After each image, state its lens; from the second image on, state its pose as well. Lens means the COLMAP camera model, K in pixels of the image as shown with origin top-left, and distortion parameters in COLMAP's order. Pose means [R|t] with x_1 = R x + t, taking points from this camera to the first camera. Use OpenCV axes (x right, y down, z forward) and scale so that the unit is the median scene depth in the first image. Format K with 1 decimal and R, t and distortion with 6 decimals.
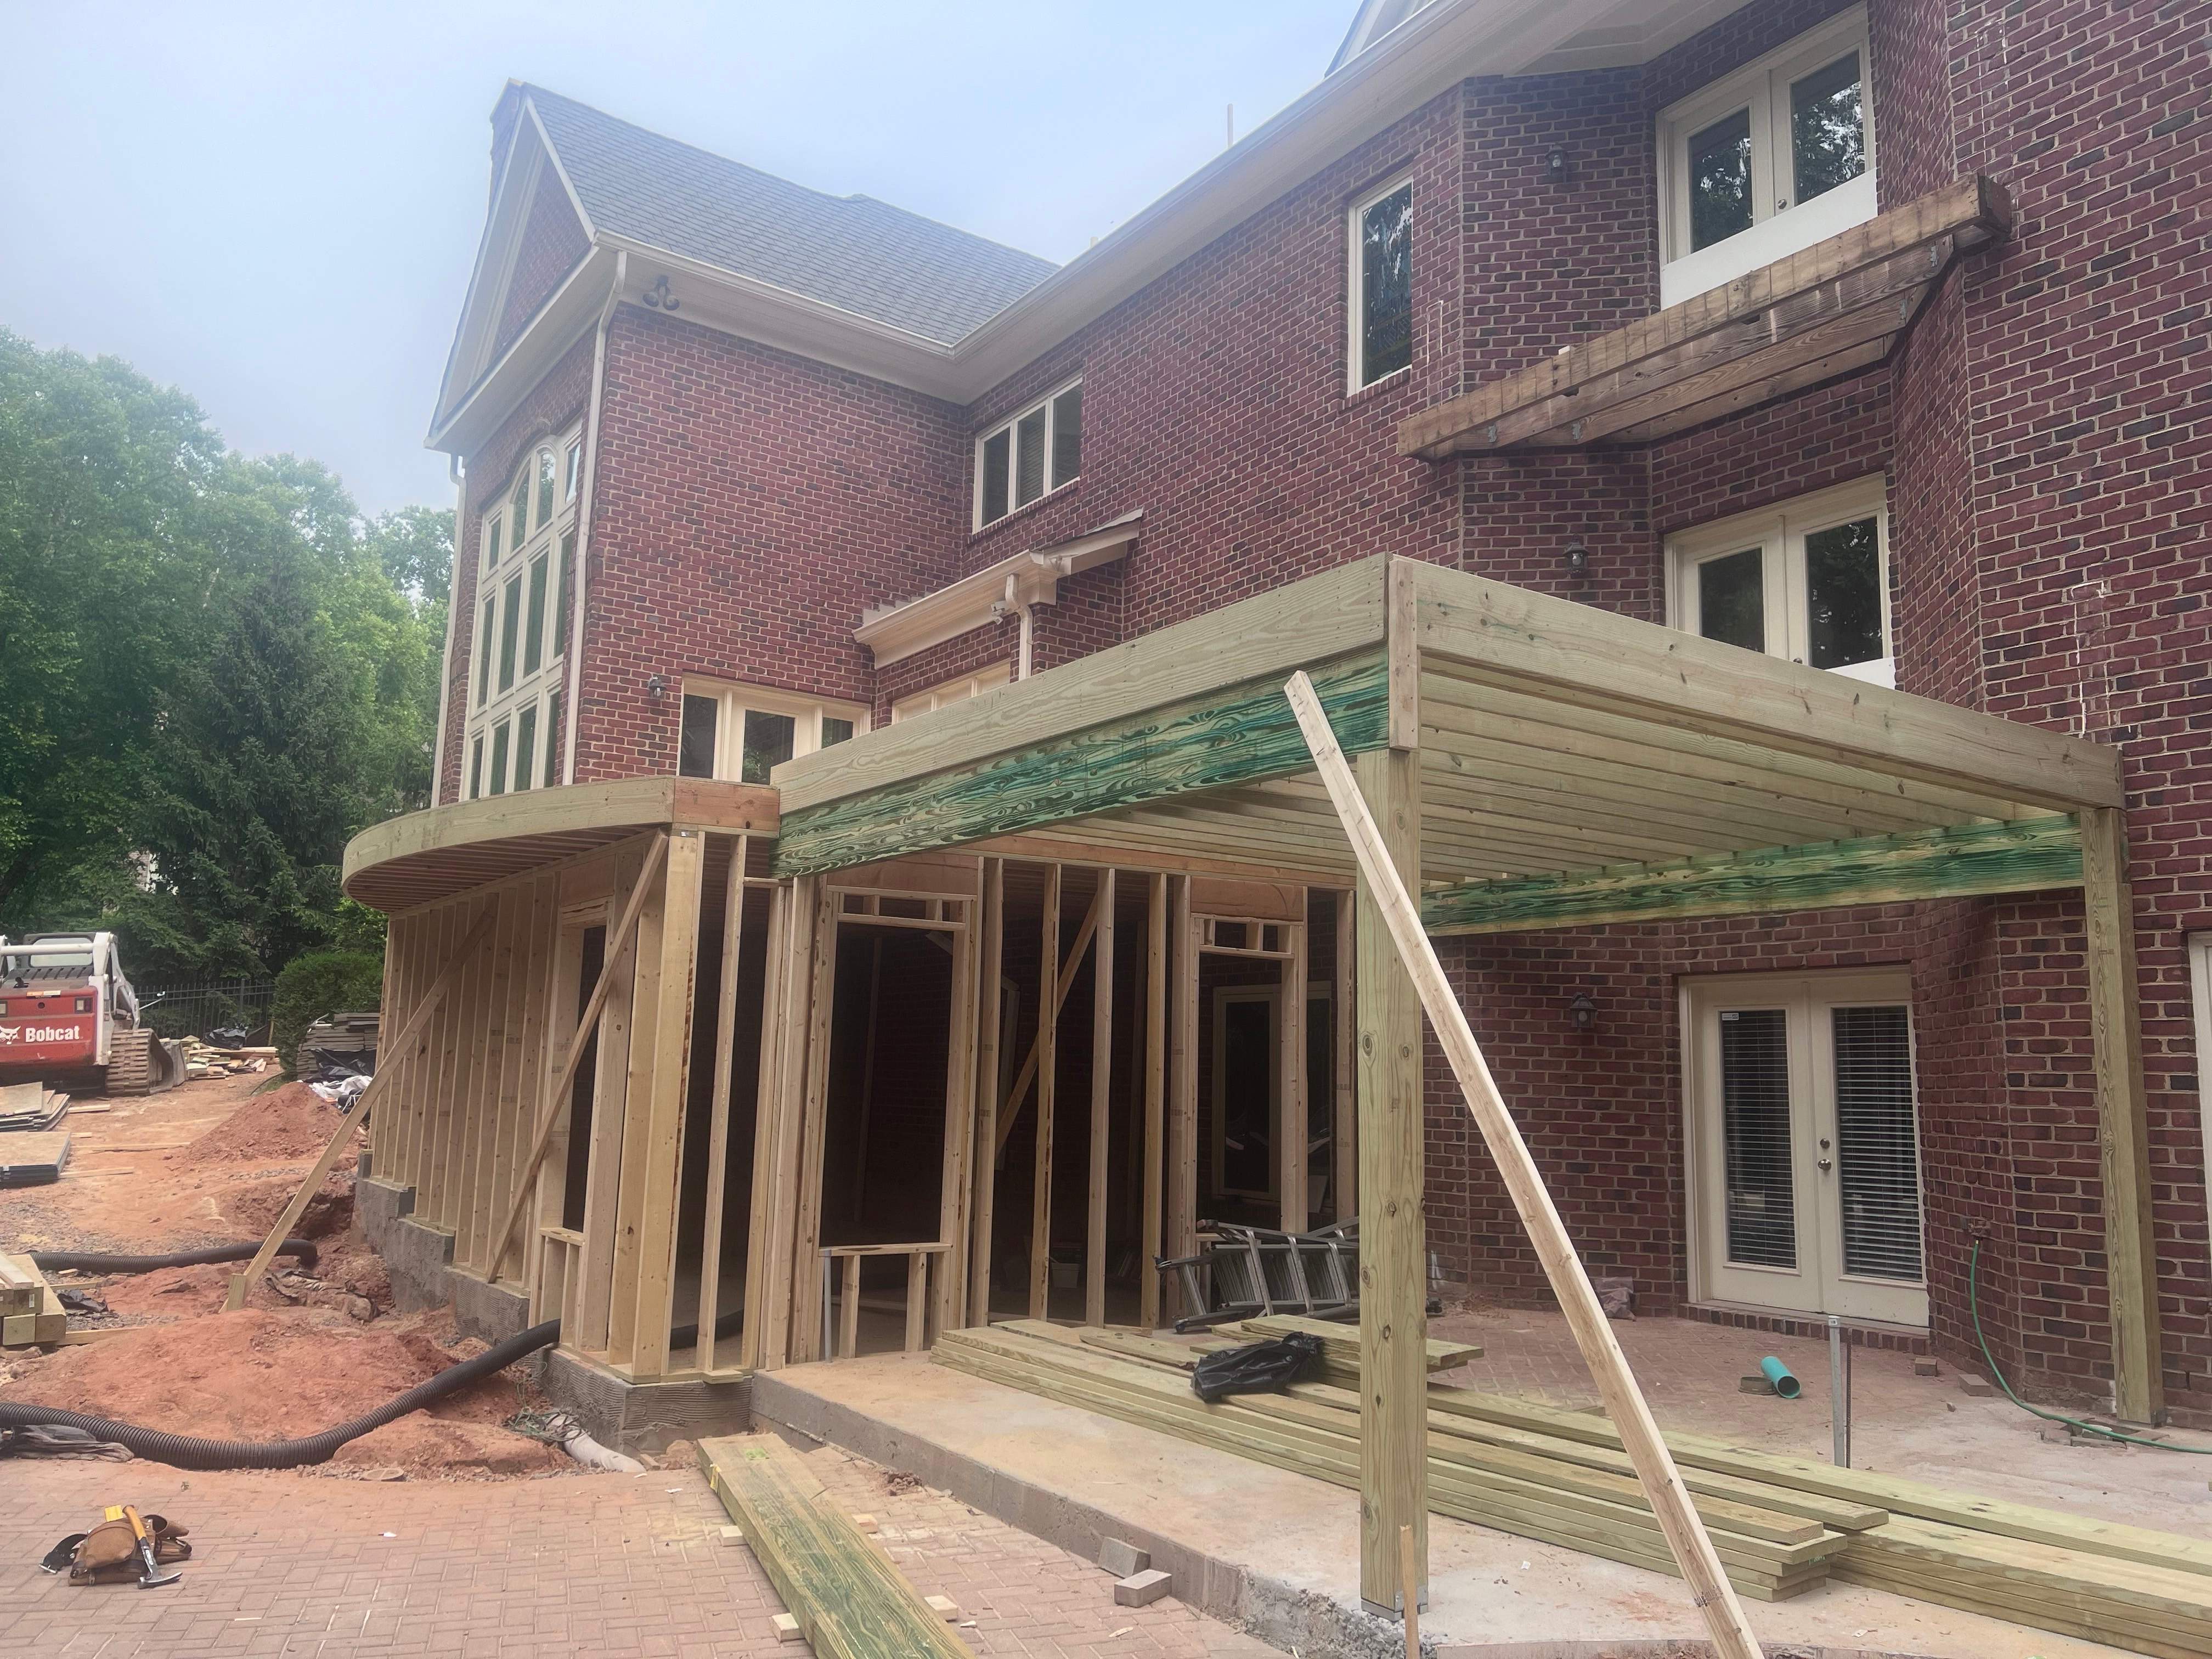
lens RADIAL K [[1658.6, 0, 1106.4], [0, 1658.6, 835.9], [0, 0, 1]] dist [0.046395, -0.028461]
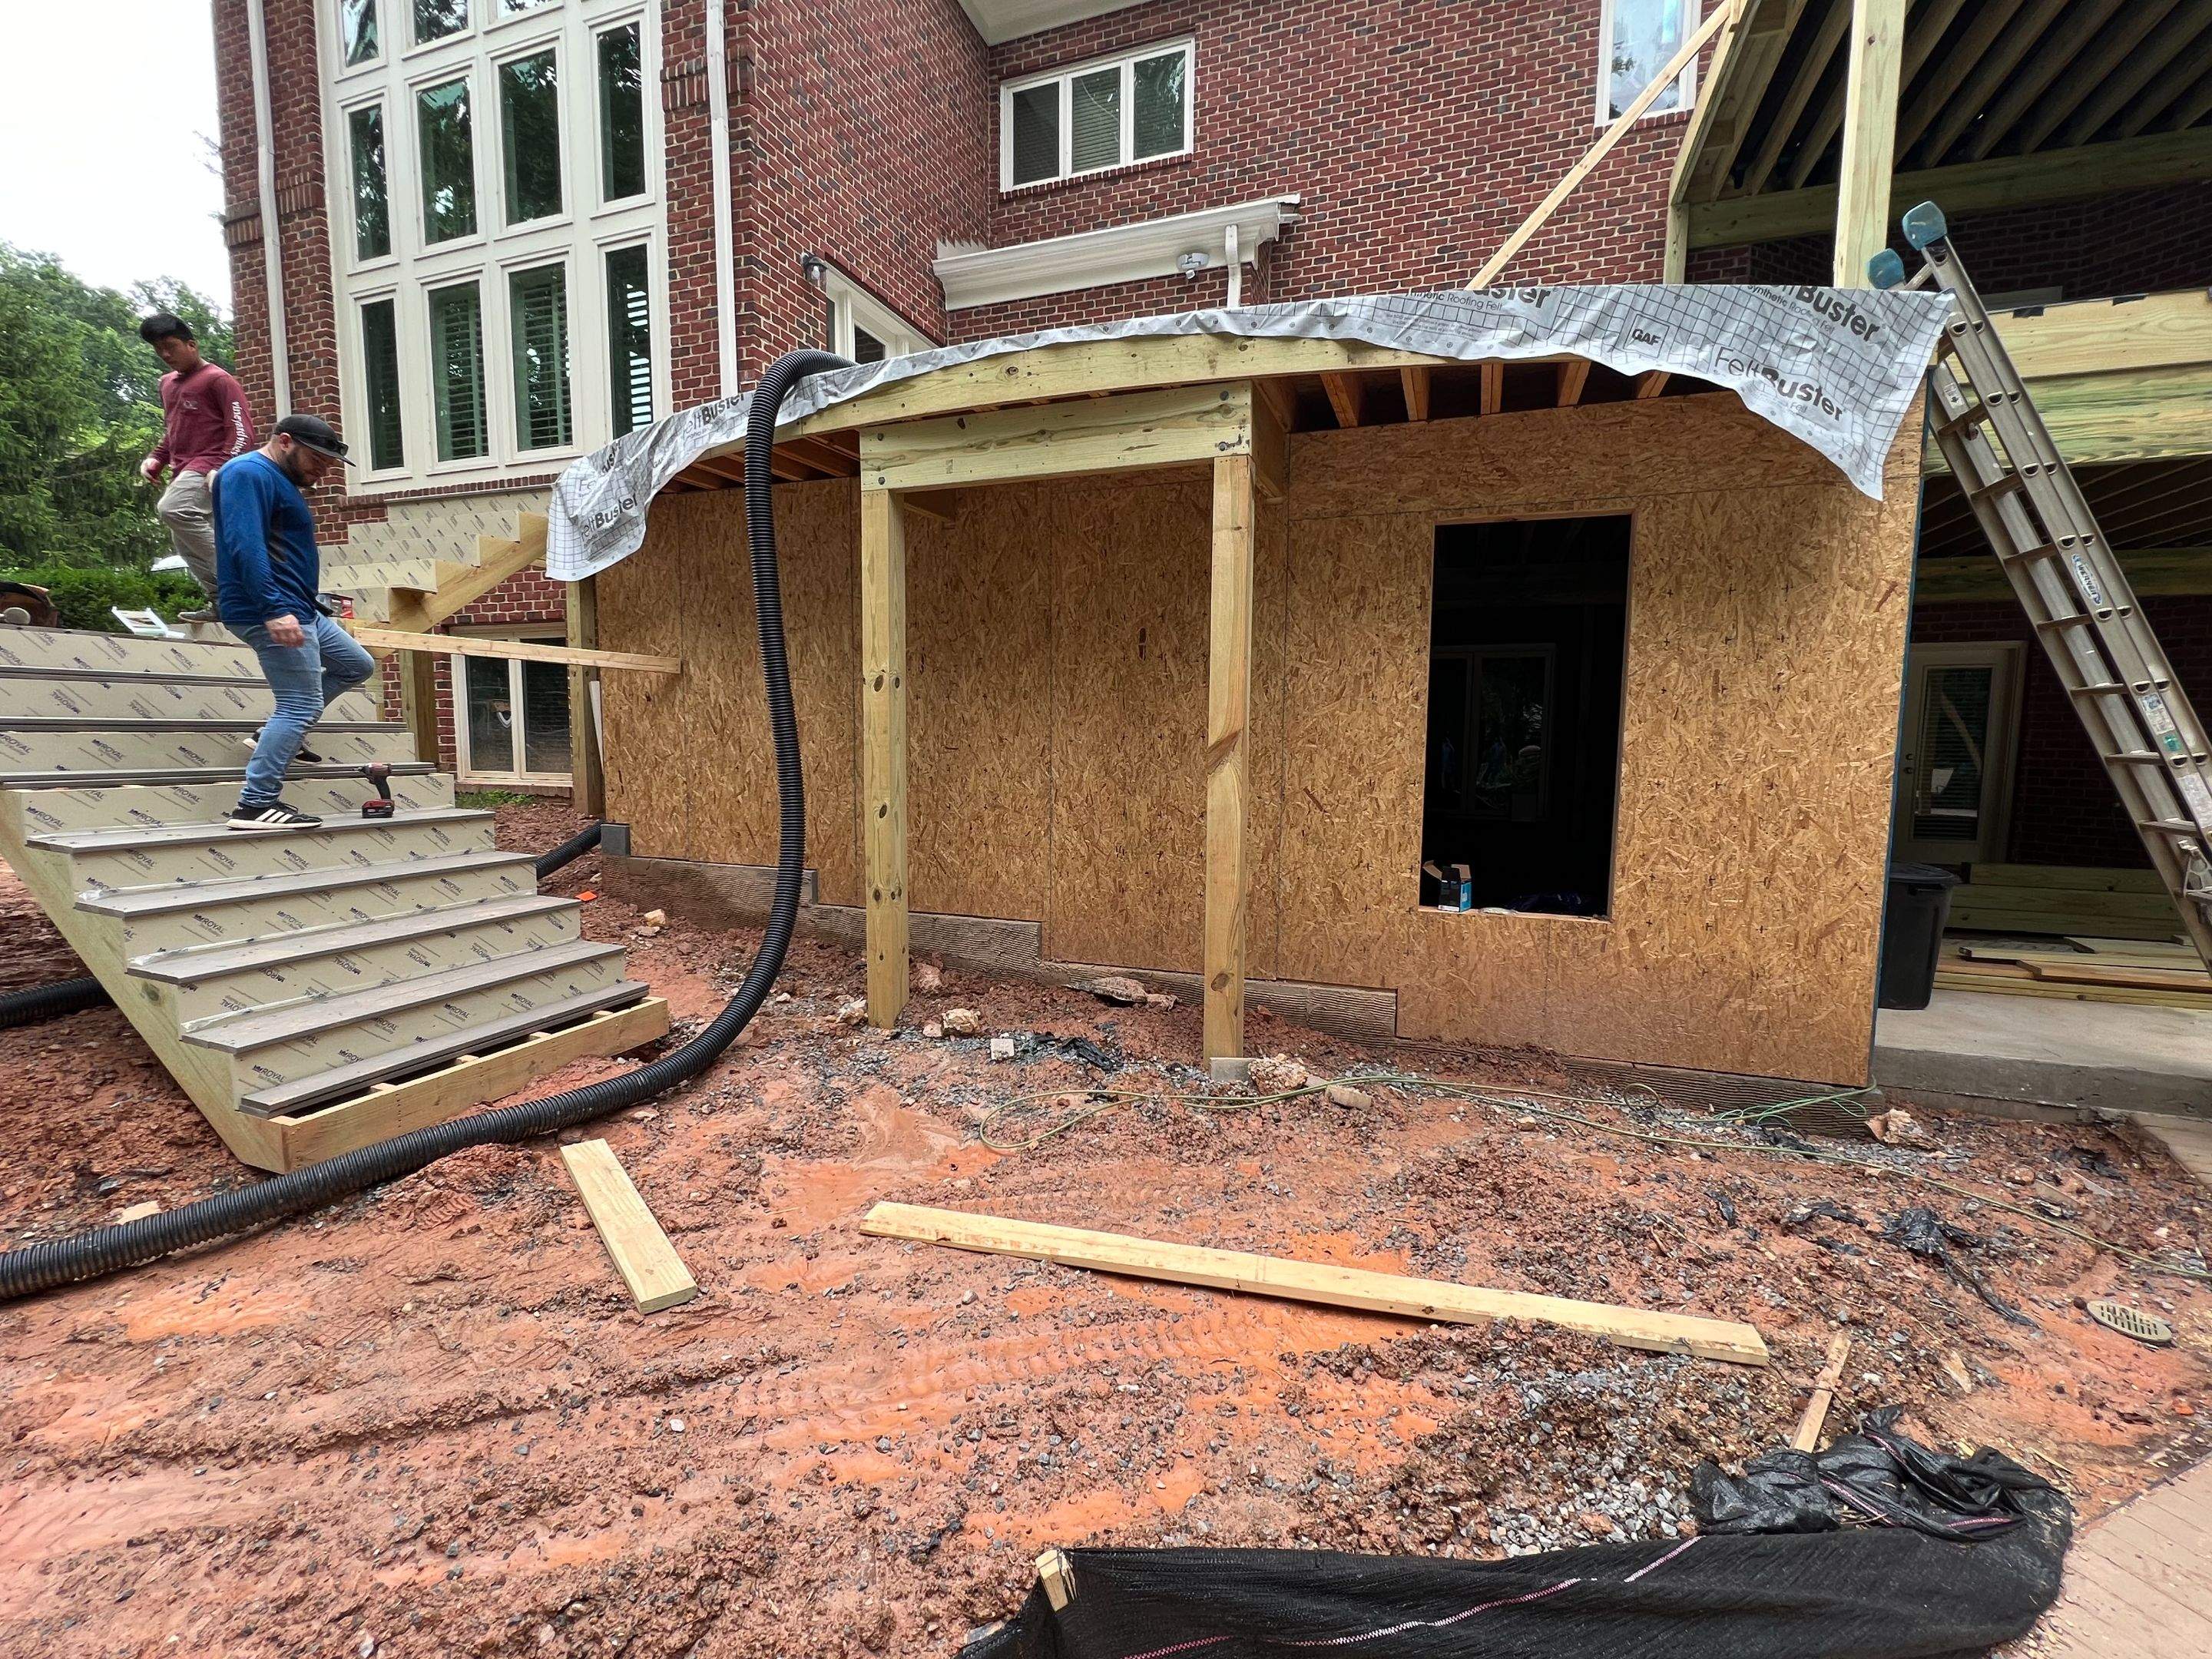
lens RADIAL K [[980.2, 0, 1108.2], [0, 980.2, 837.5], [0, 0, 1]] dist [0.002275, -0.000627]
pose [[0.817829, -0.072778, 0.570841, -0.609217], [-0.075611, 0.969781, 0.231965, 0.088912], [-0.570473, -0.232870, 0.787612, 0.605125]]
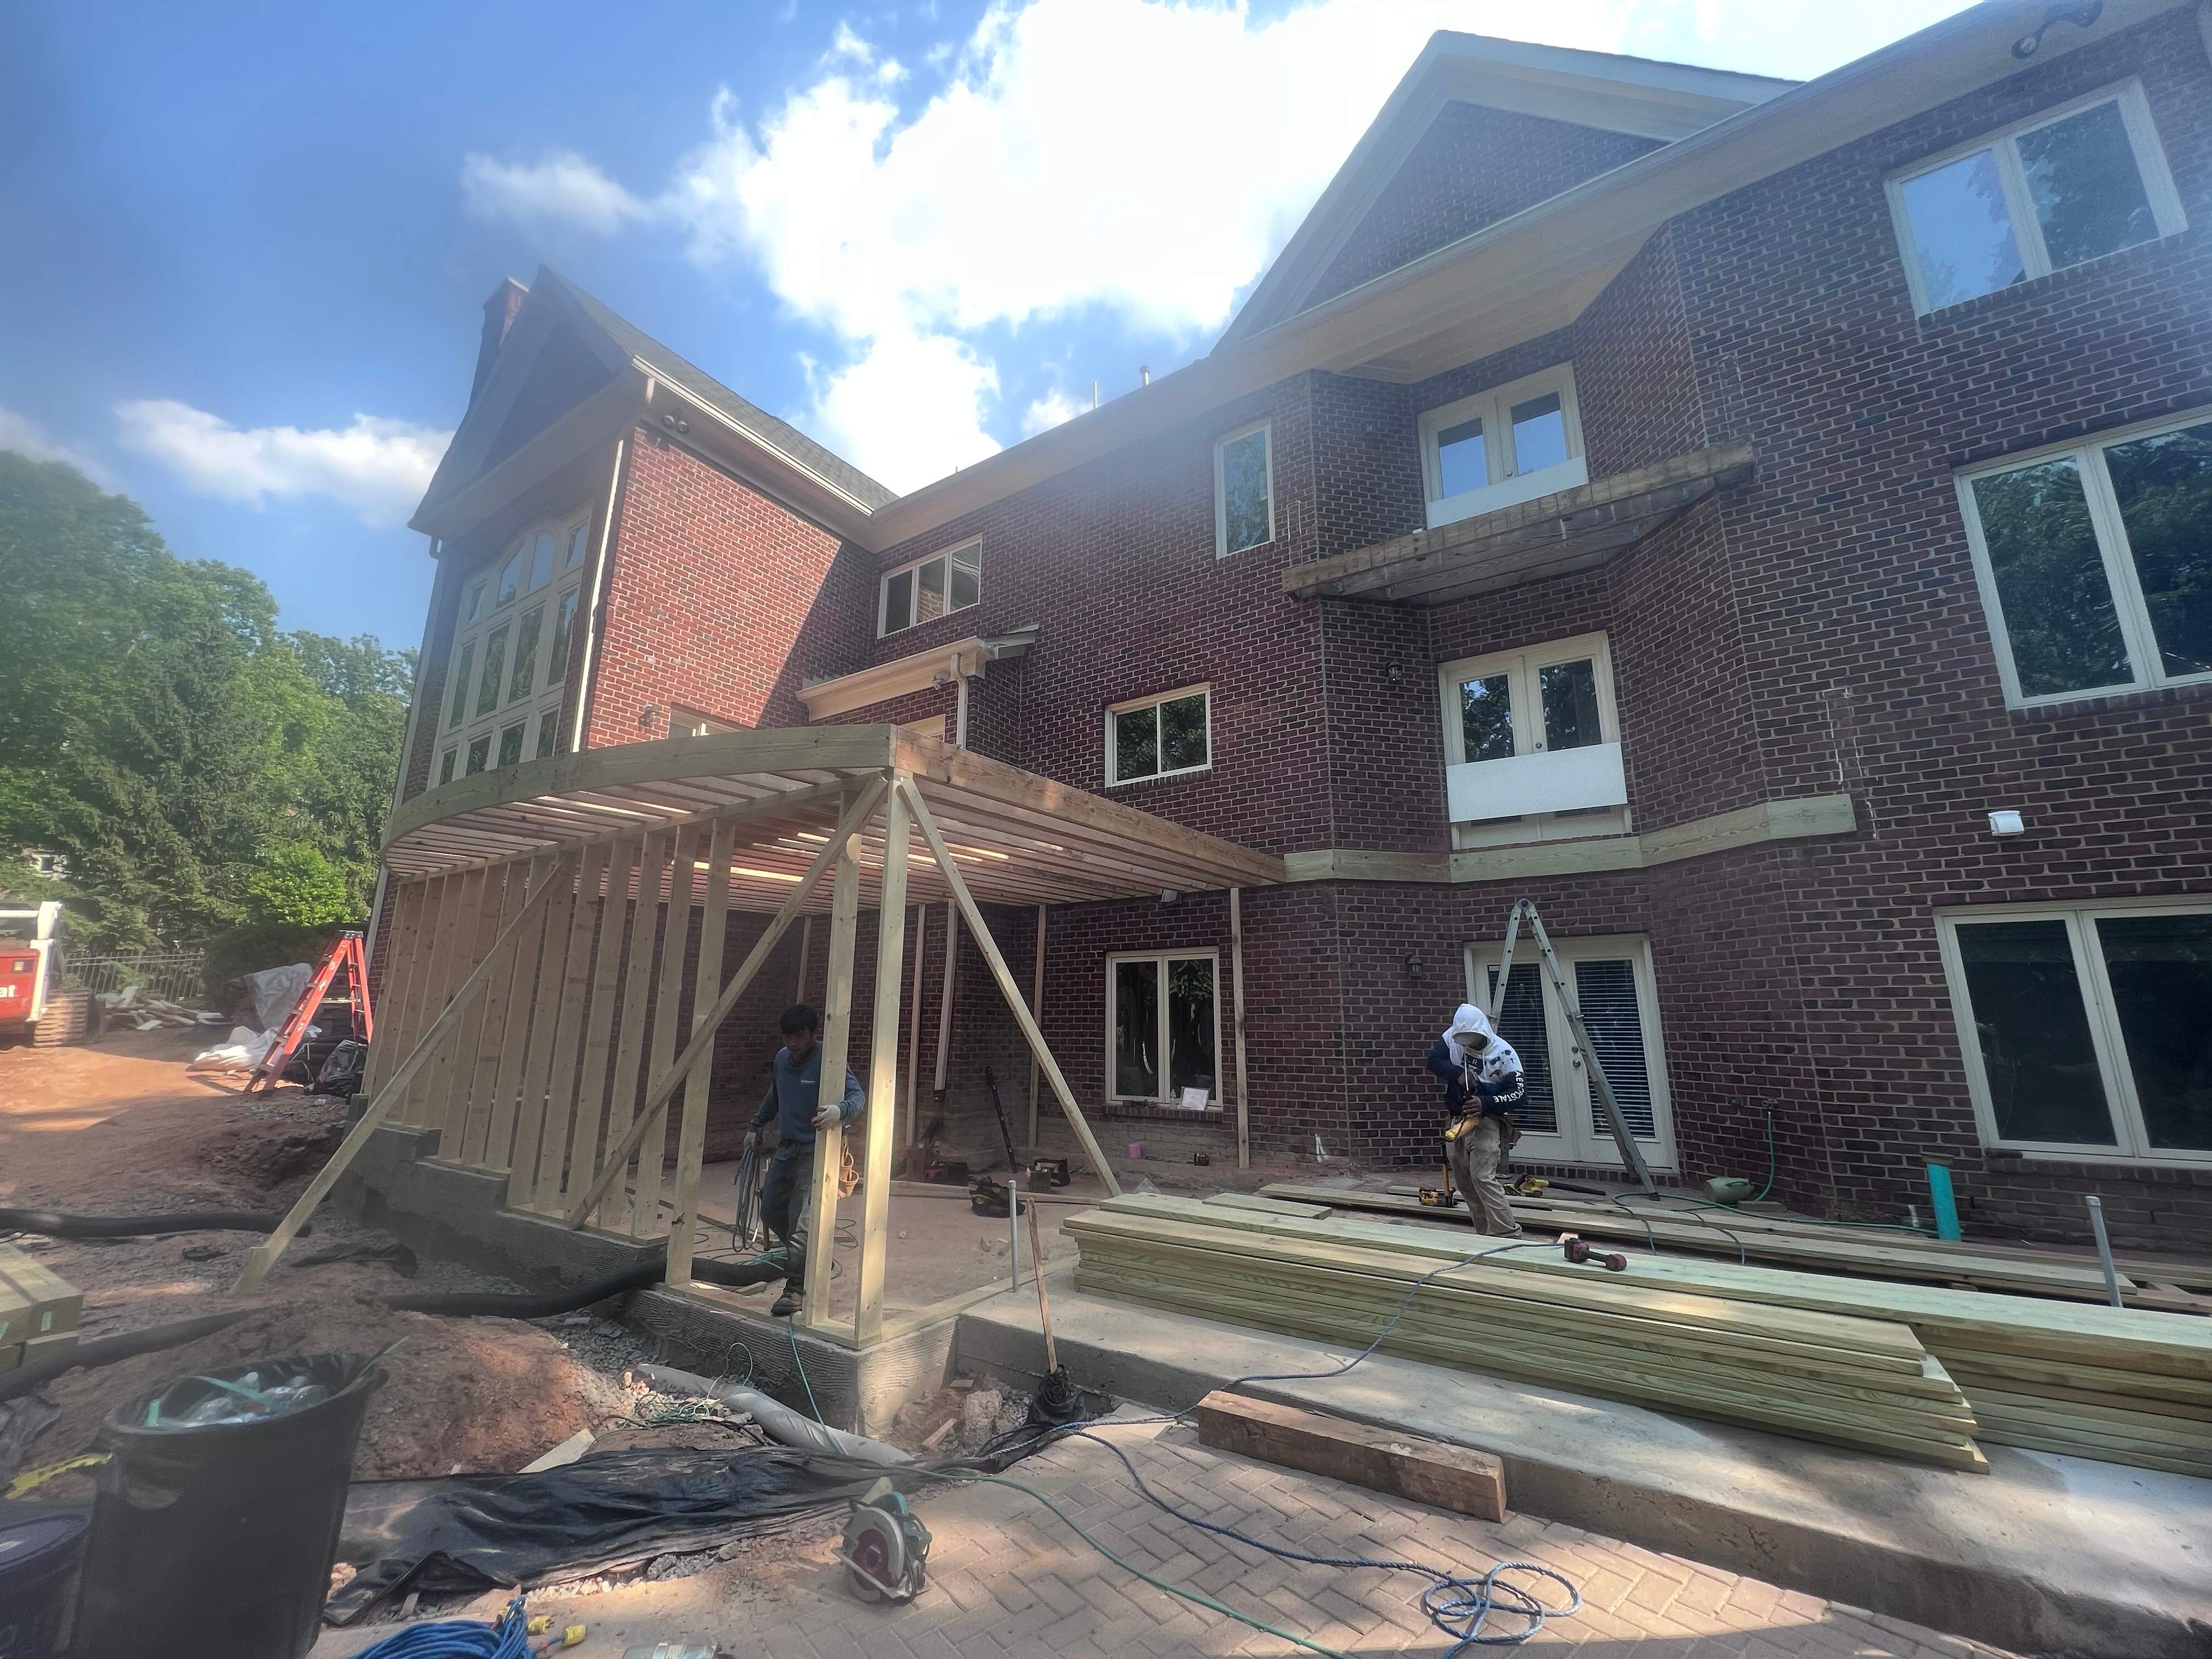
lens RADIAL K [[889.3, 0, 1103.7], [0, 889.3, 826.7], [0, 0, 1]] dist [0.001117, -0.000256]
pose [[0.932403, 0.061963, 0.356070, -0.248972], [-0.037677, 0.996490, -0.074748, 0.048711], [-0.359451, 0.056279, 0.931465, 0.328694]]
